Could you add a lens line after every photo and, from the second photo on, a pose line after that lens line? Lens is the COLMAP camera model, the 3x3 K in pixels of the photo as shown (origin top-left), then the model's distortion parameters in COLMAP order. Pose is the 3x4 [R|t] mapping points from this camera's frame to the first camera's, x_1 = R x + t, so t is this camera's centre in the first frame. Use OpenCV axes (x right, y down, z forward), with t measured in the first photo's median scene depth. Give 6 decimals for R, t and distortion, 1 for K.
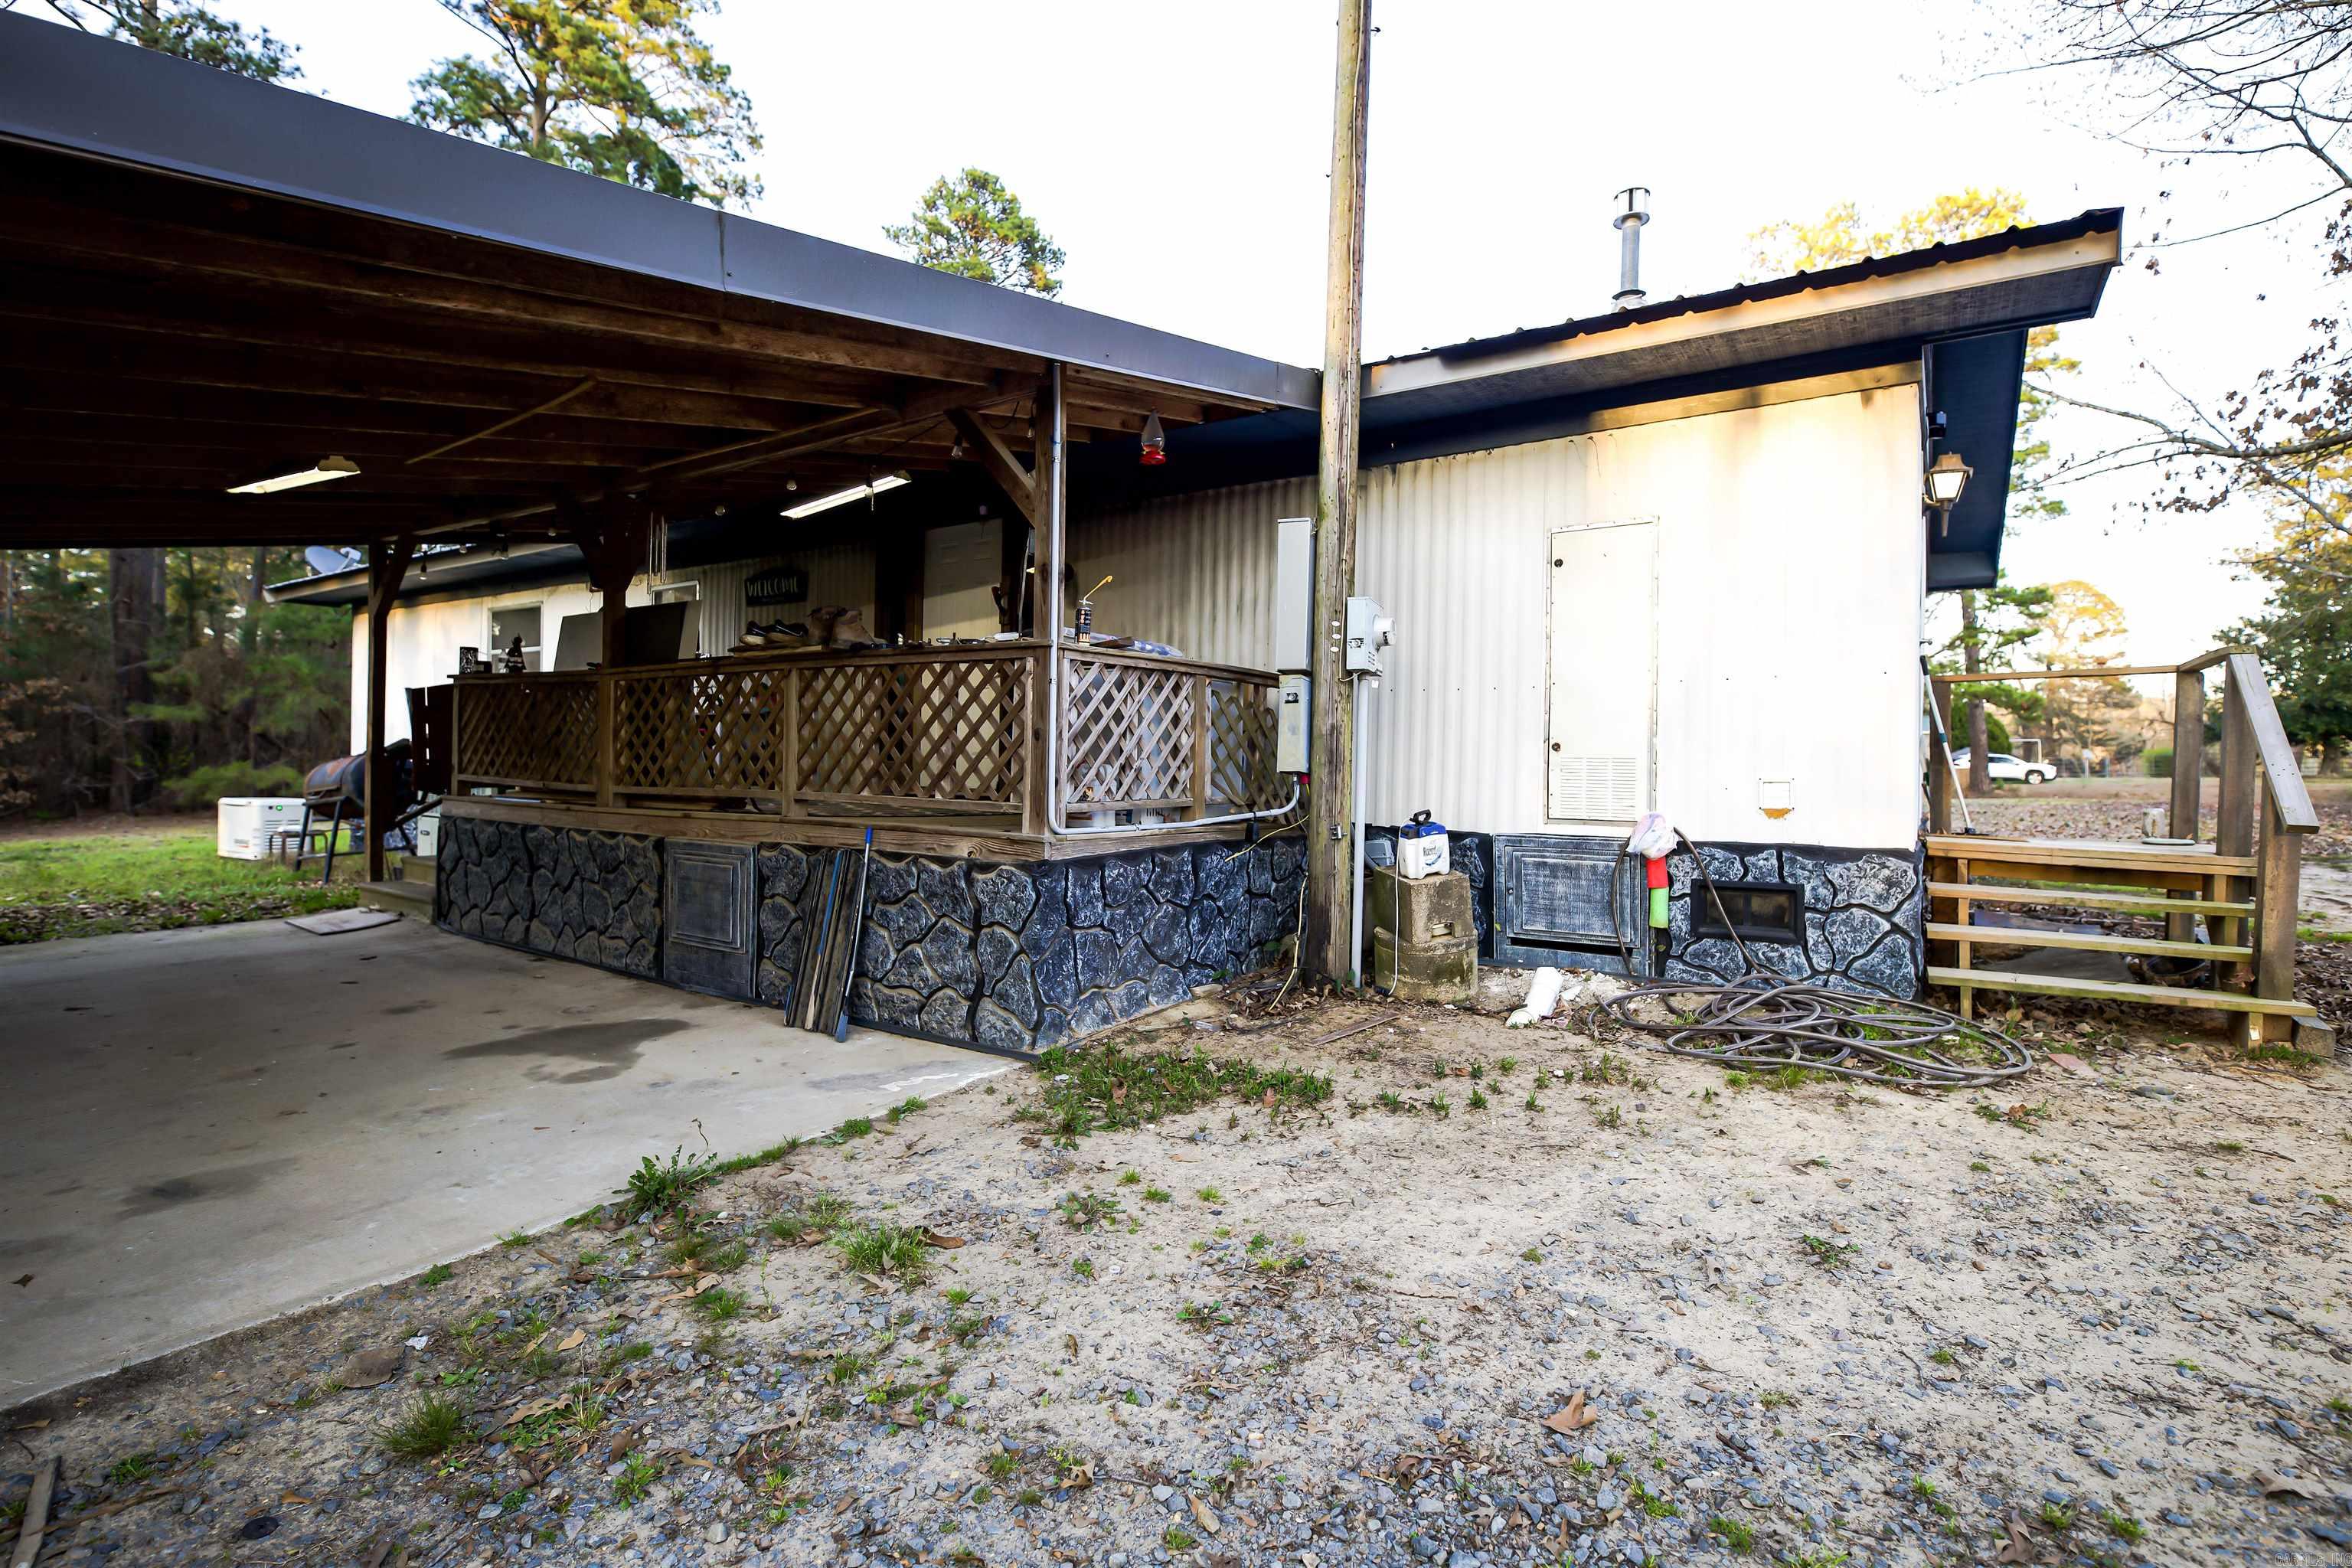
lens RADIAL K [[1111.9, 0, 1173.2], [0, 1111.9, 781.4], [0, 0, 1]] dist [-0.001327, -0.000014]
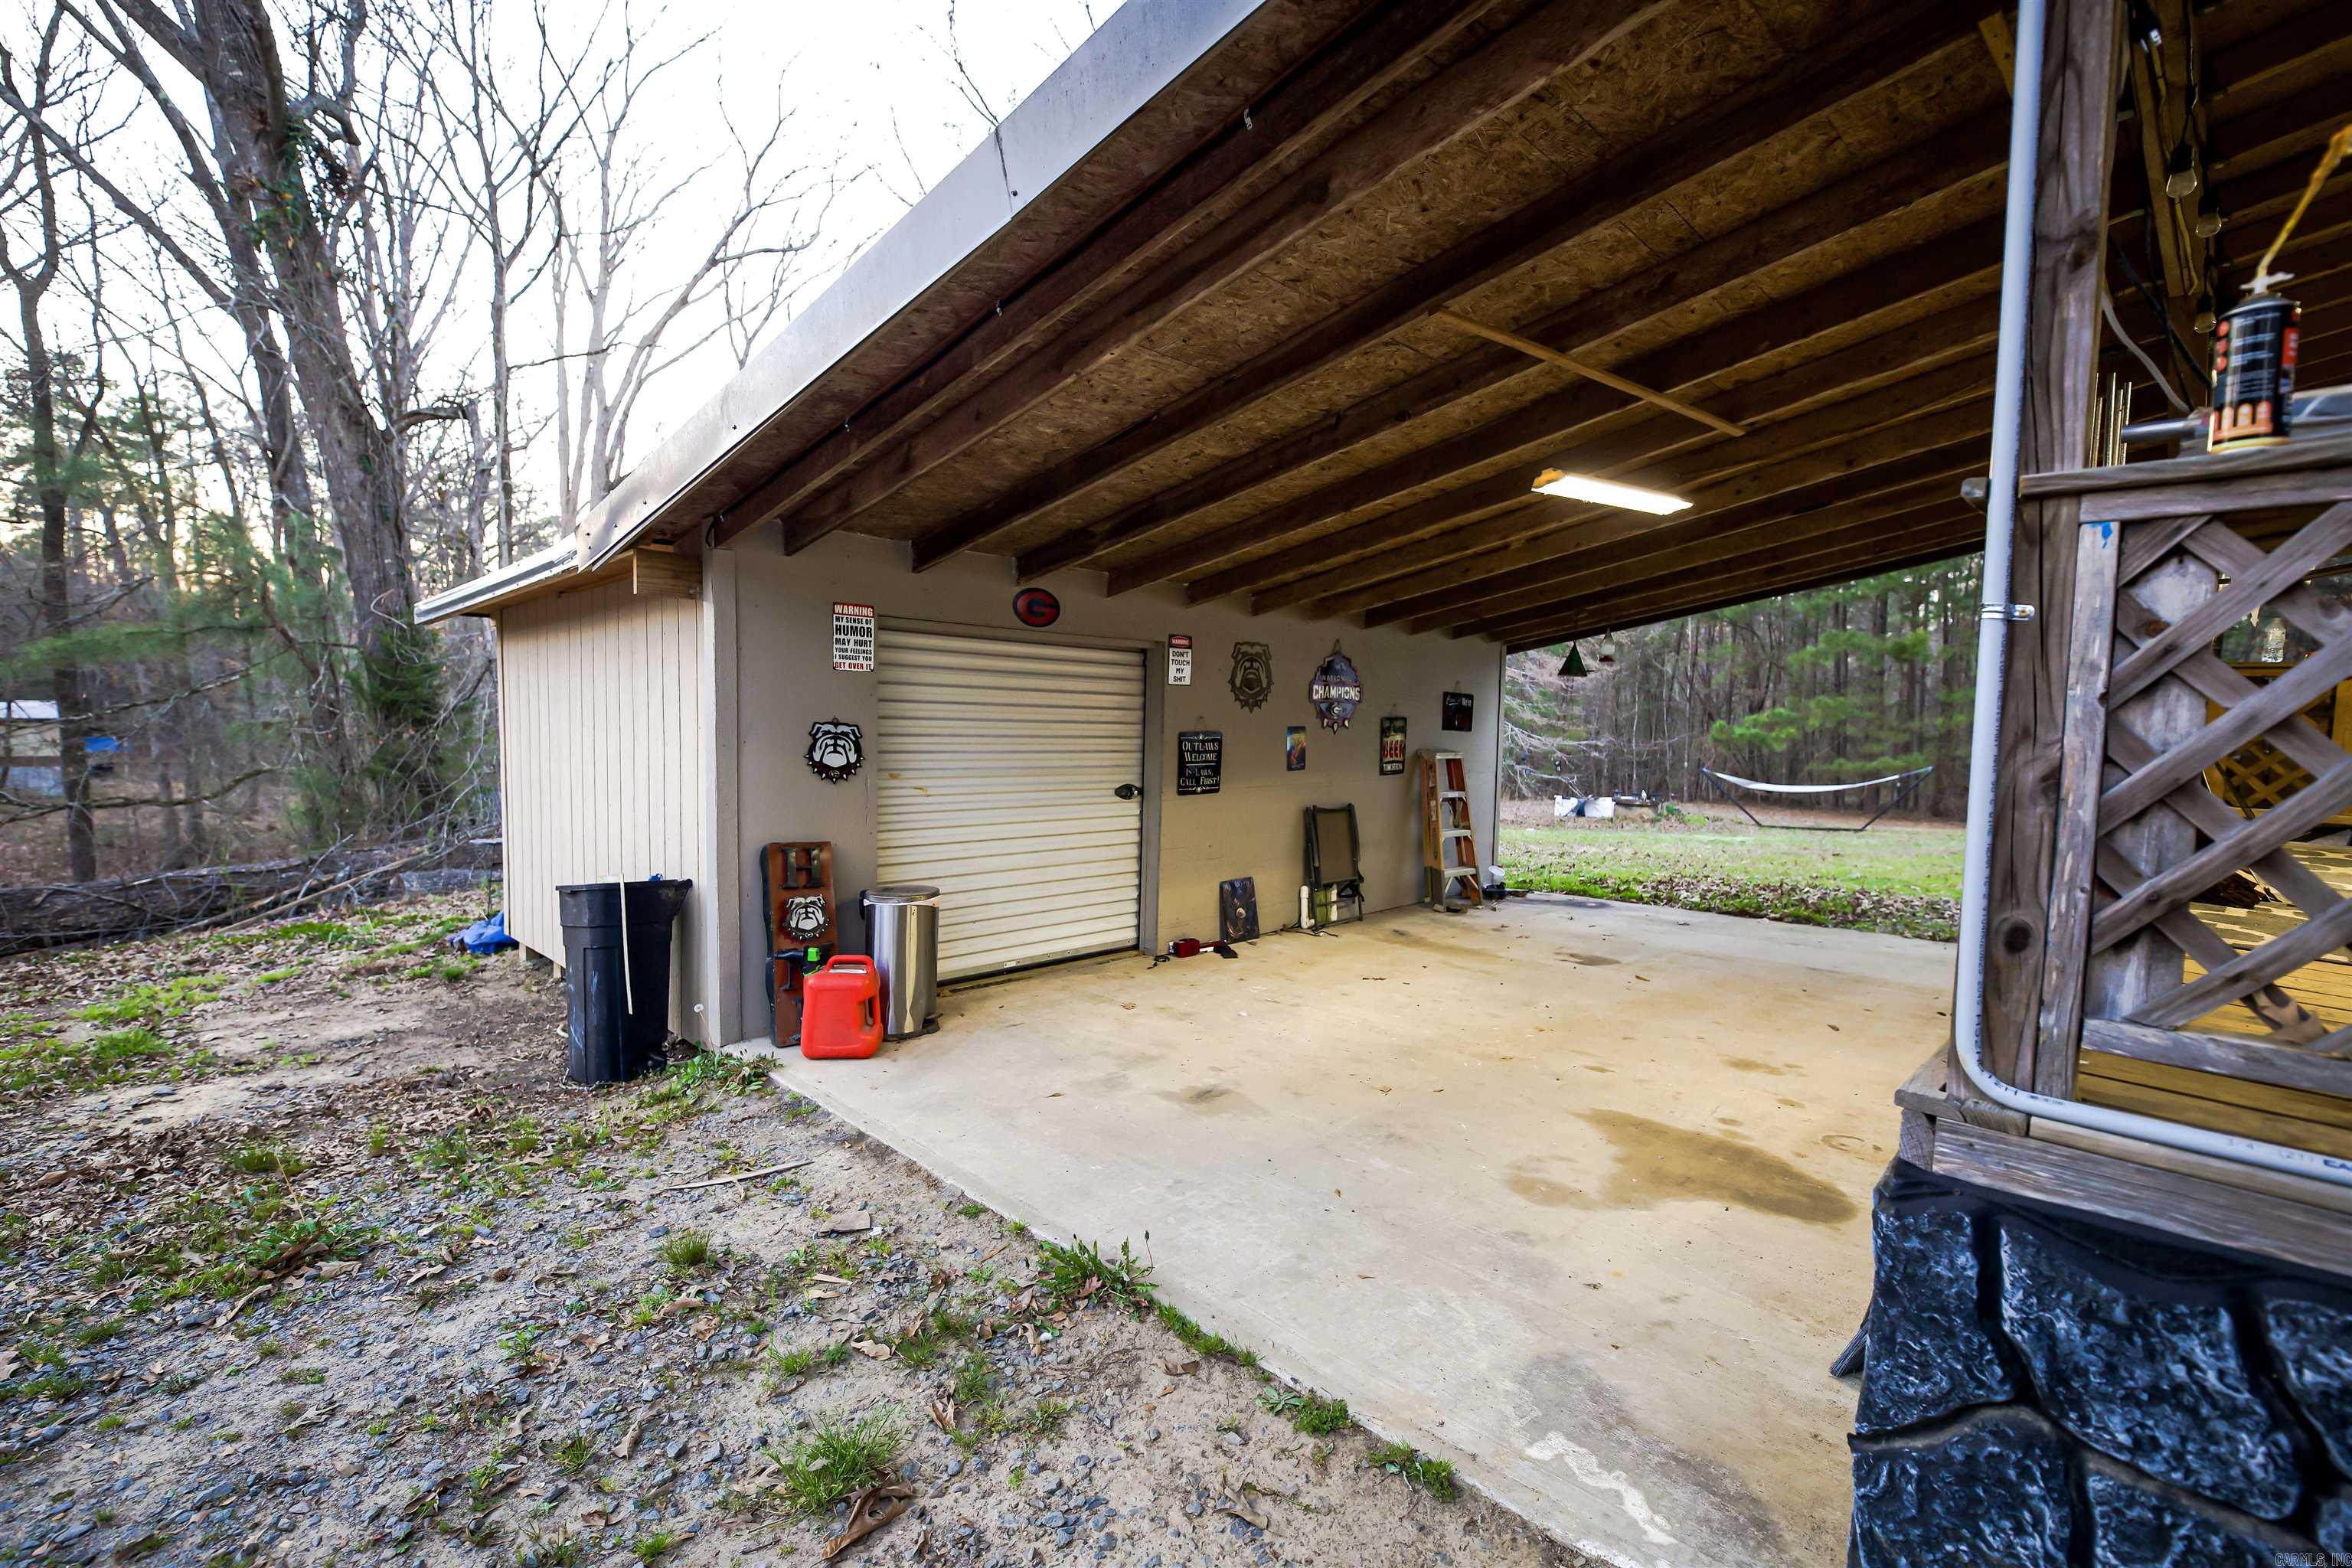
lens RADIAL K [[1053.7, 0, 1181.0], [0, 1053.7, 775.7], [0, 0, 1]] dist [-0.004098, -0.000664]
pose [[-0.190849, 0.040037, -0.980803, 0.324604], [-0.039740, 0.998034, 0.048473, -0.070766], [0.980815, 0.048228, -0.188883, 1.193170]]
